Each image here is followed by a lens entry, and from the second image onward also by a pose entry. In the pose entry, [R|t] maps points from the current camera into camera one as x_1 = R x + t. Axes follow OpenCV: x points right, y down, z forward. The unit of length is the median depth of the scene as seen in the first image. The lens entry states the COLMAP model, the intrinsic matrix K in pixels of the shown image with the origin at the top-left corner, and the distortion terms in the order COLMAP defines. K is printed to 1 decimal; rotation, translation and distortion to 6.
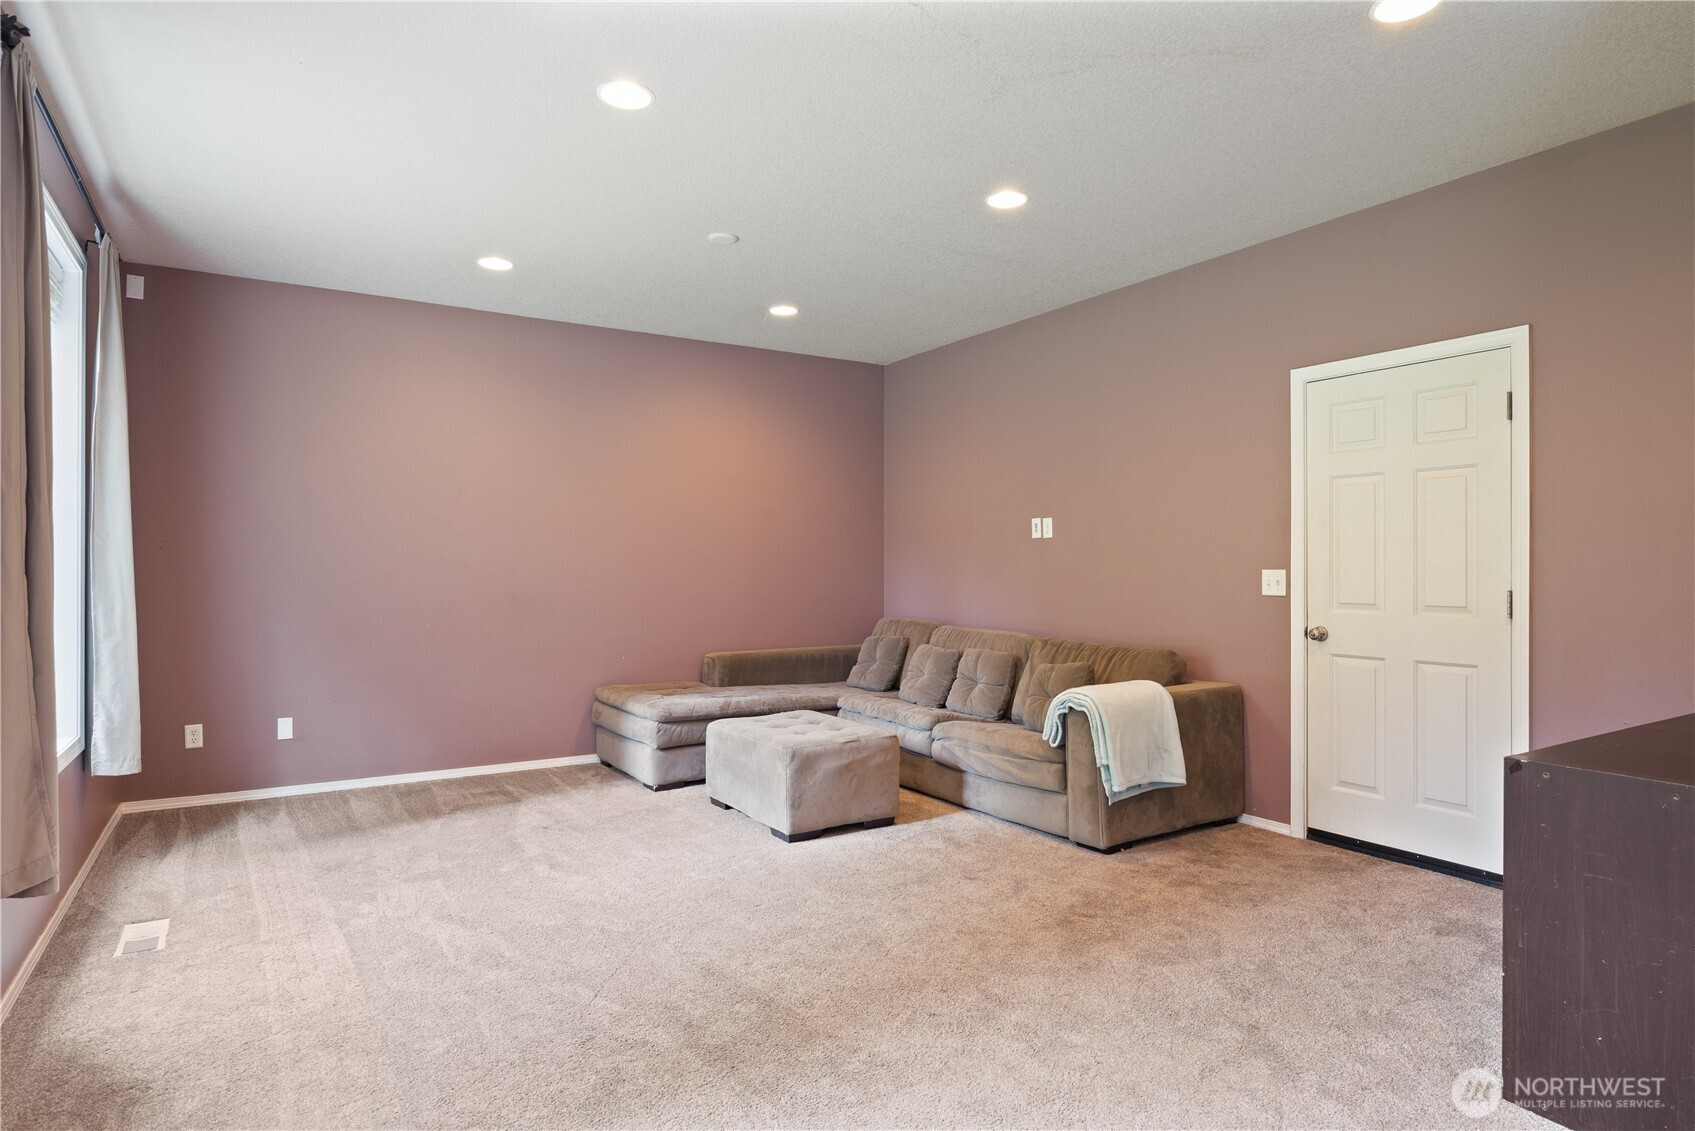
lens RADIAL K [[932.0, 0, 846.2], [0, 932.0, 566.4], [0, 0, 1]] dist [-0.000643, -0.000219]
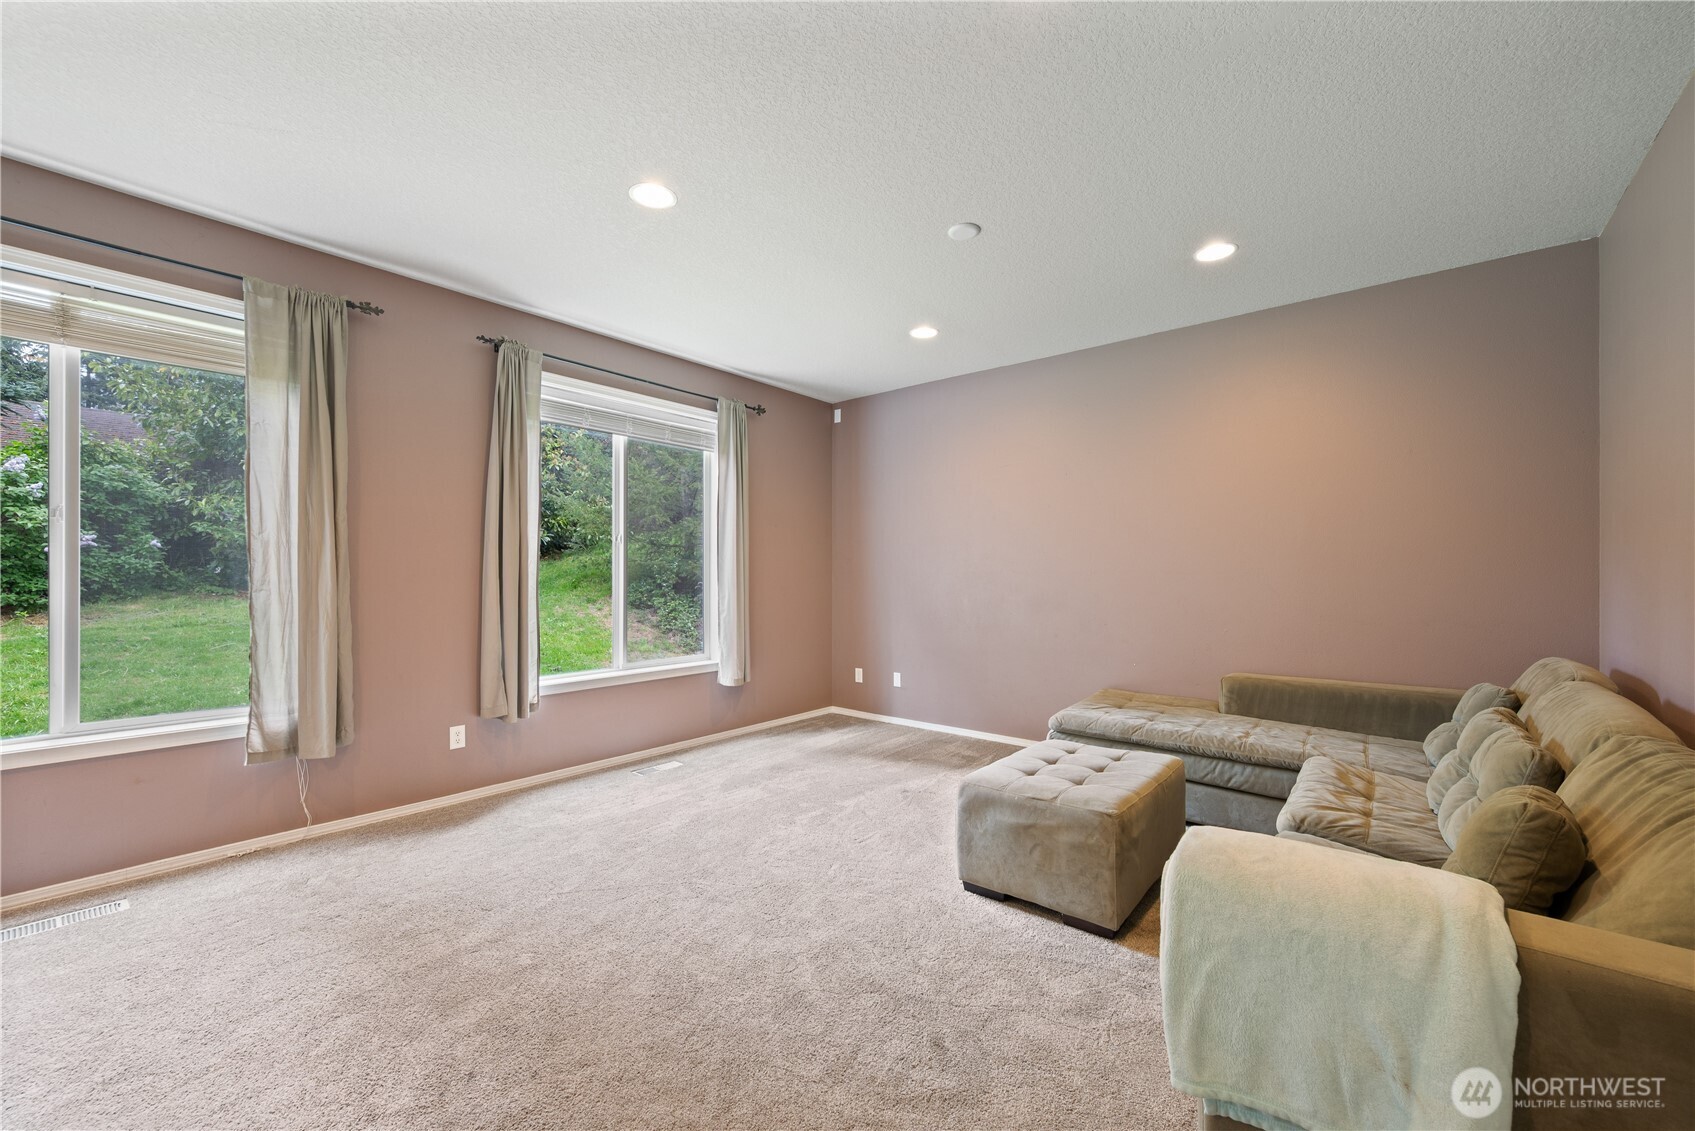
lens RADIAL K [[668.3, 0, 851.6], [0, 668.3, 571.6], [0, 0, 1]] dist [0.001398, -0.000040]
pose [[0.319614, -0.002863, -0.947544, 0.505717], [0.002299, 0.999995, -0.002246, -0.001483], [0.947545, -0.001460, 0.319619, 0.702787]]
